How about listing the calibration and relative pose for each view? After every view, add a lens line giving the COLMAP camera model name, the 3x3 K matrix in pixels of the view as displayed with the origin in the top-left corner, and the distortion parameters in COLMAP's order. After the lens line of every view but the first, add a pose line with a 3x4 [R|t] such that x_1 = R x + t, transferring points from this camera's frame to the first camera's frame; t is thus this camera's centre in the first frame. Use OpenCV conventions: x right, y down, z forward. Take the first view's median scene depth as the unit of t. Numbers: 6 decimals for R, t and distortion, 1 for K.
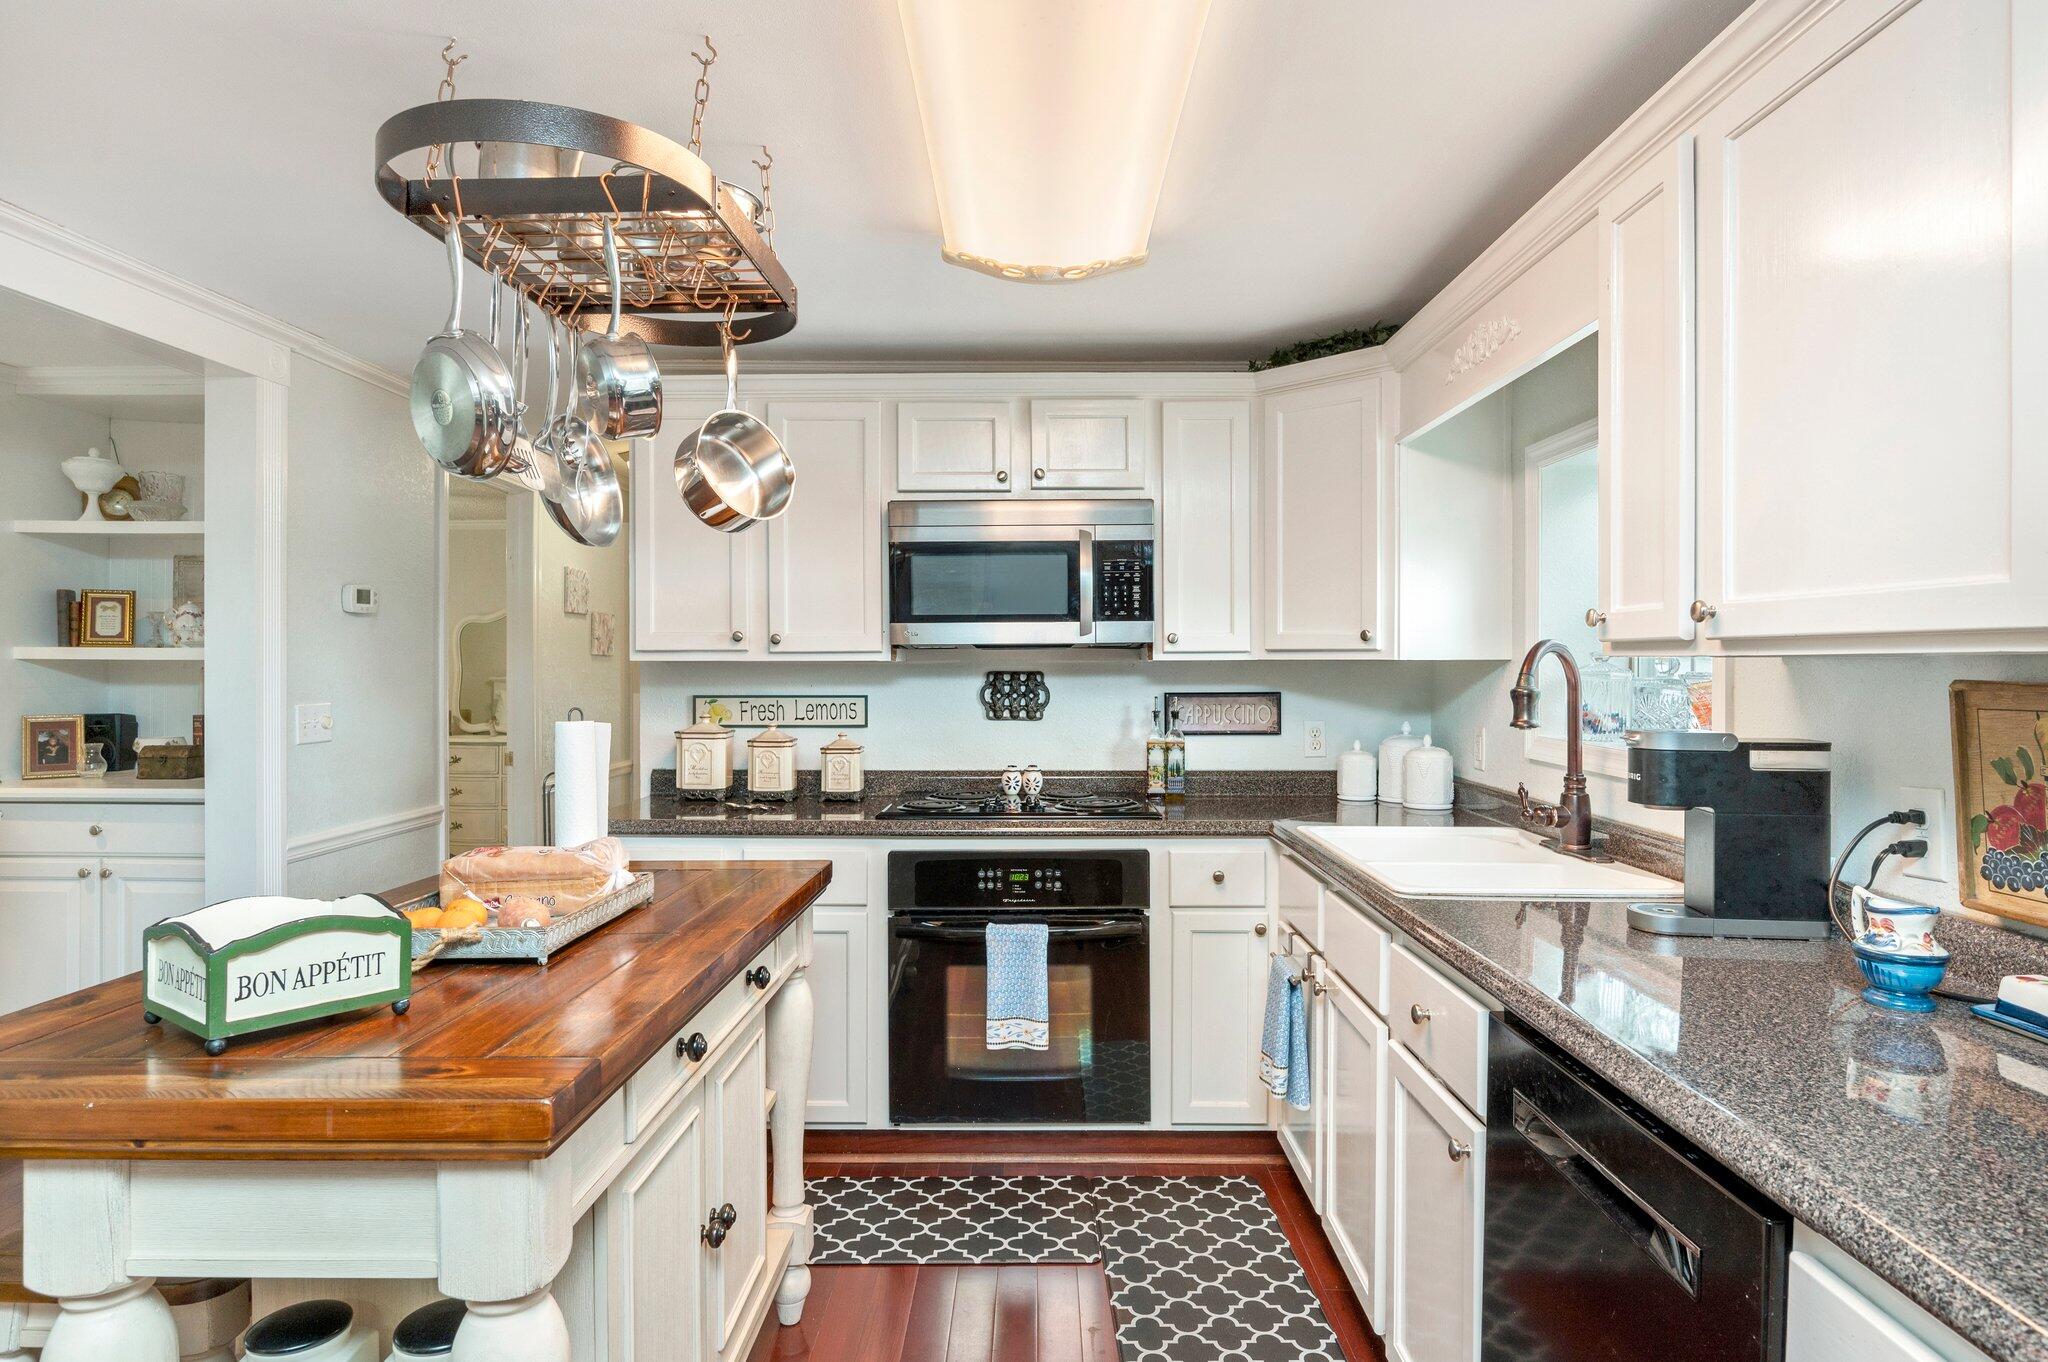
lens RADIAL K [[1119.1, 0, 1024.1], [0, 1119.1, 667.3], [0, 0, 1]] dist [0.000141, -0.000334]
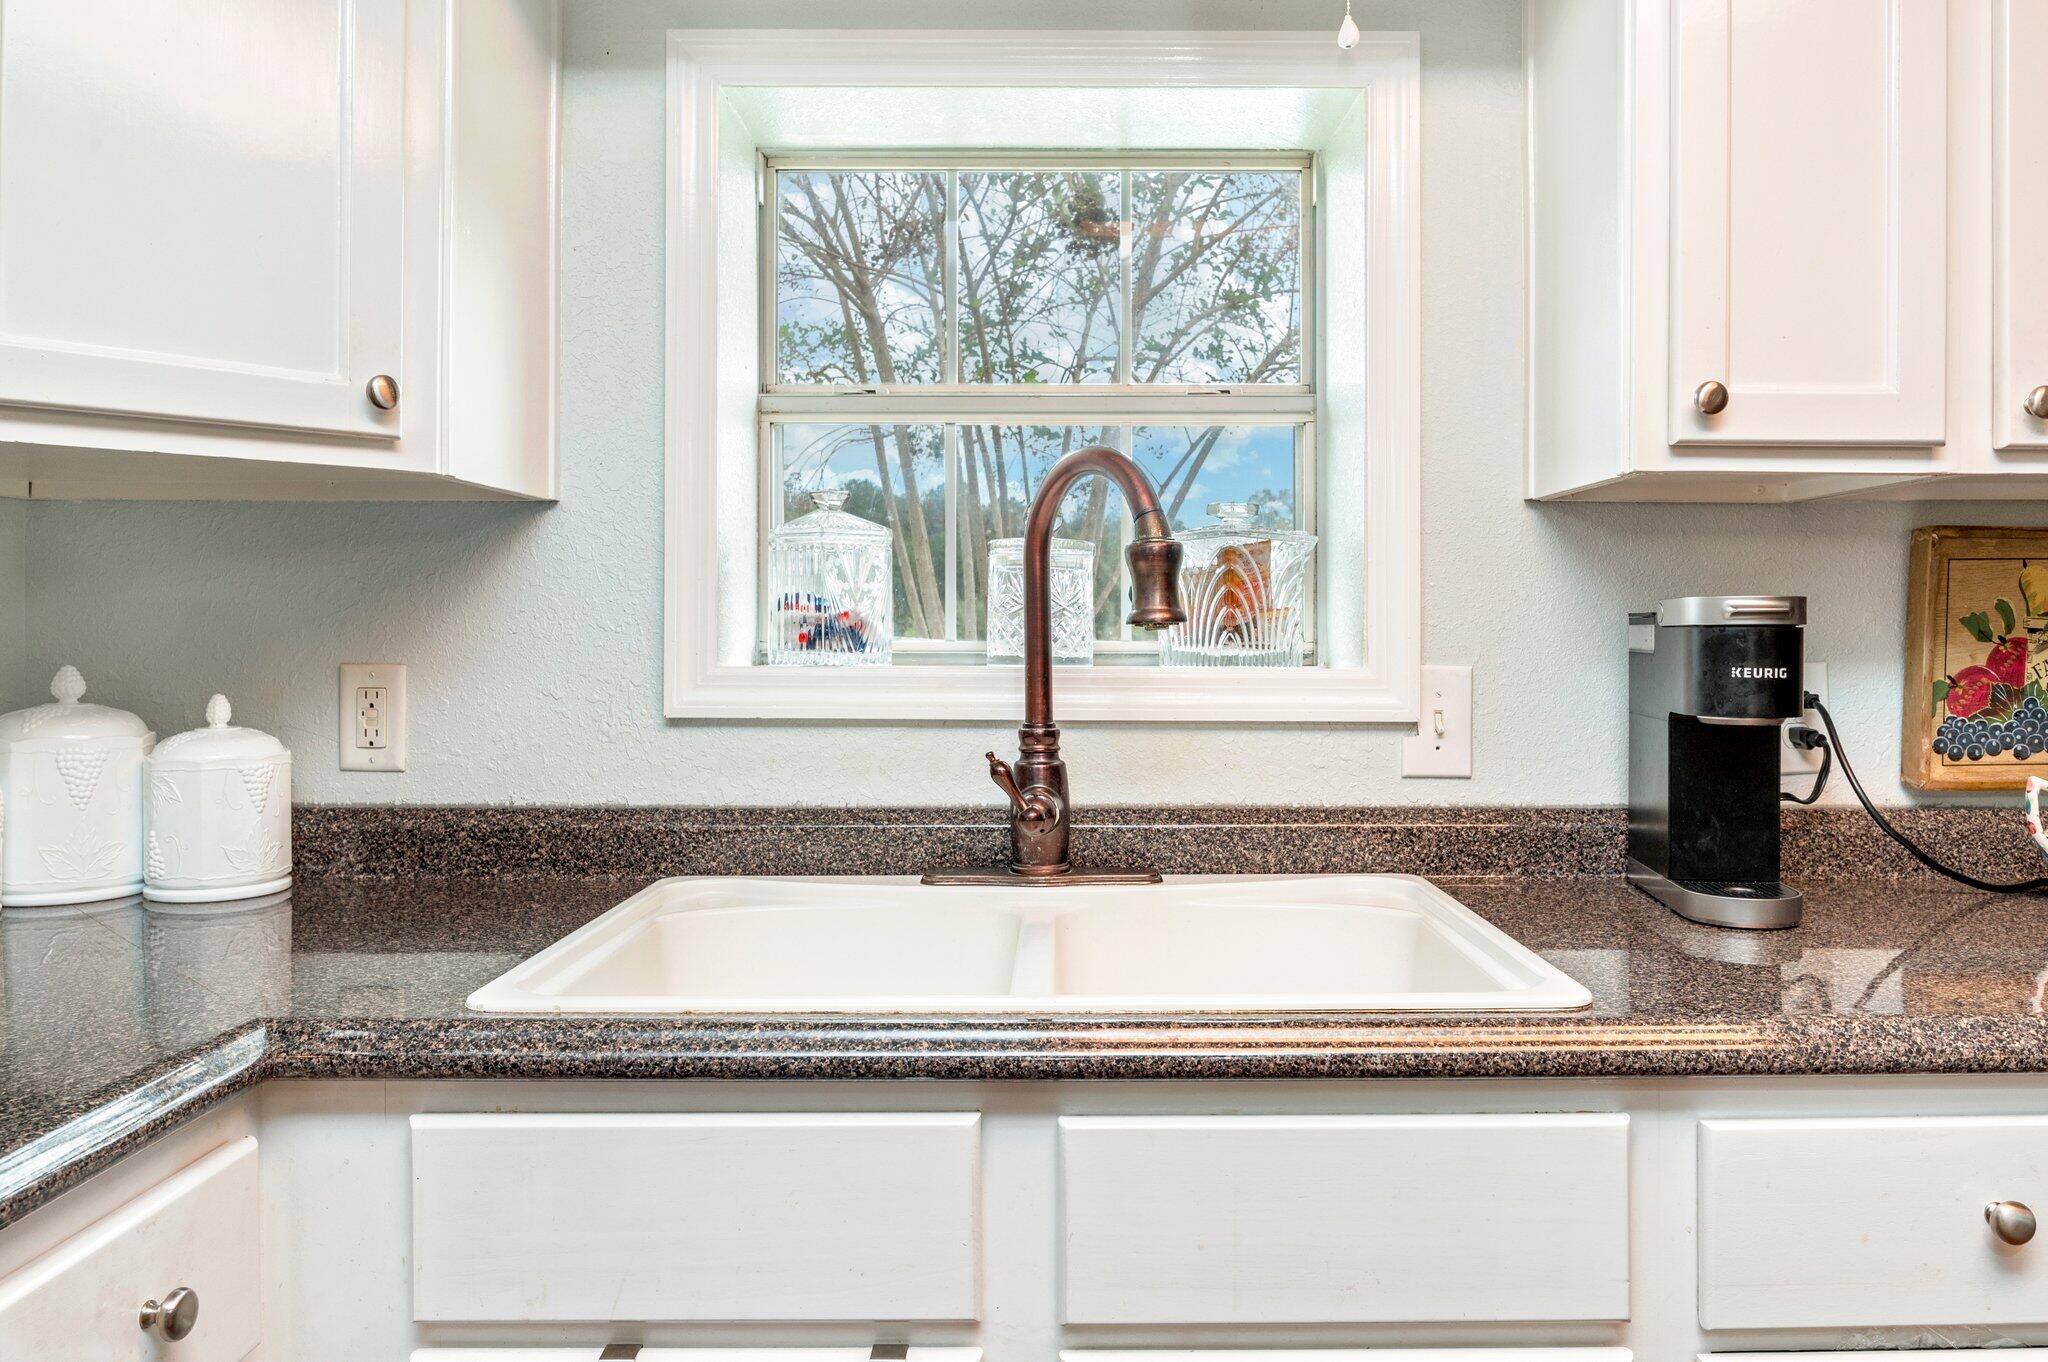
lens RADIAL K [[1355.6, 0, 1025.6], [0, 1355.6, 677.7], [0, 0, 1]] dist [-0.000322, -0.000169]
pose [[-0.020219, -0.003688, 0.999789, -0.198762], [0.004821, 0.999981, 0.003786, 0.125968], [-0.999784, 0.004897, -0.020201, 1.795562]]
